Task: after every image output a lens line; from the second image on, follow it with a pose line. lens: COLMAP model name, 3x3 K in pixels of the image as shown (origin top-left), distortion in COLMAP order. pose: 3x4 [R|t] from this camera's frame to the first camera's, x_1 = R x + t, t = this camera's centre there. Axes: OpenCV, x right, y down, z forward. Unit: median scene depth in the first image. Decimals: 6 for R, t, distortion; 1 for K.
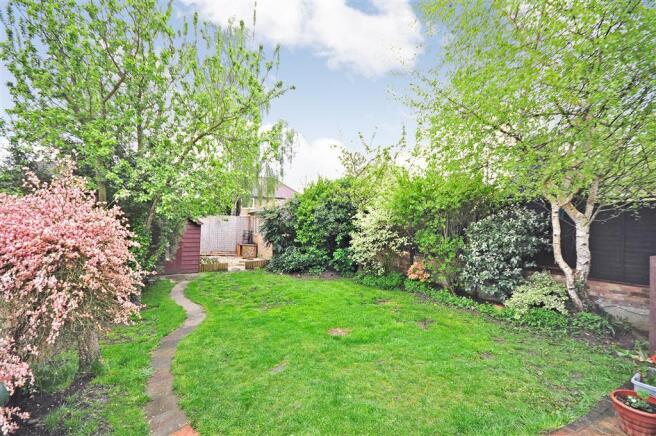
lens RADIAL K [[288.1, 0, 321.2], [0, 288.1, 223.2], [0, 0, 1]] dist [0.023744, 0.000115]
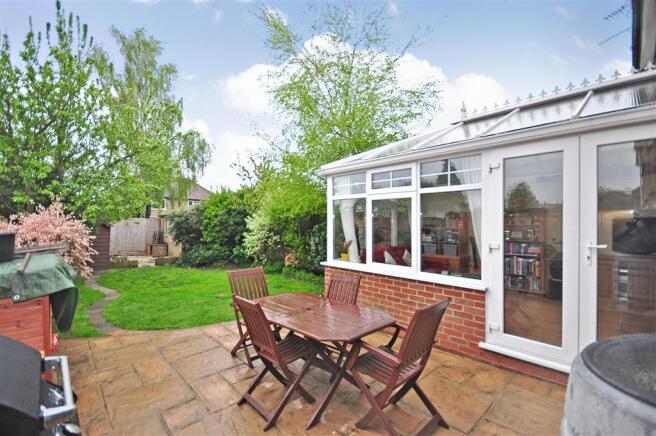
lens RADIAL K [[288.1, 0, 321.2], [0, 288.1, 223.2], [0, 0, 1]] dist [0.023744, 0.000115]
pose [[0.966633, 0.003652, 0.256141, 0.088446], [-0.003198, 0.999992, -0.002192, -0.008775], [-0.256147, 0.001300, 0.966637, -0.320364]]
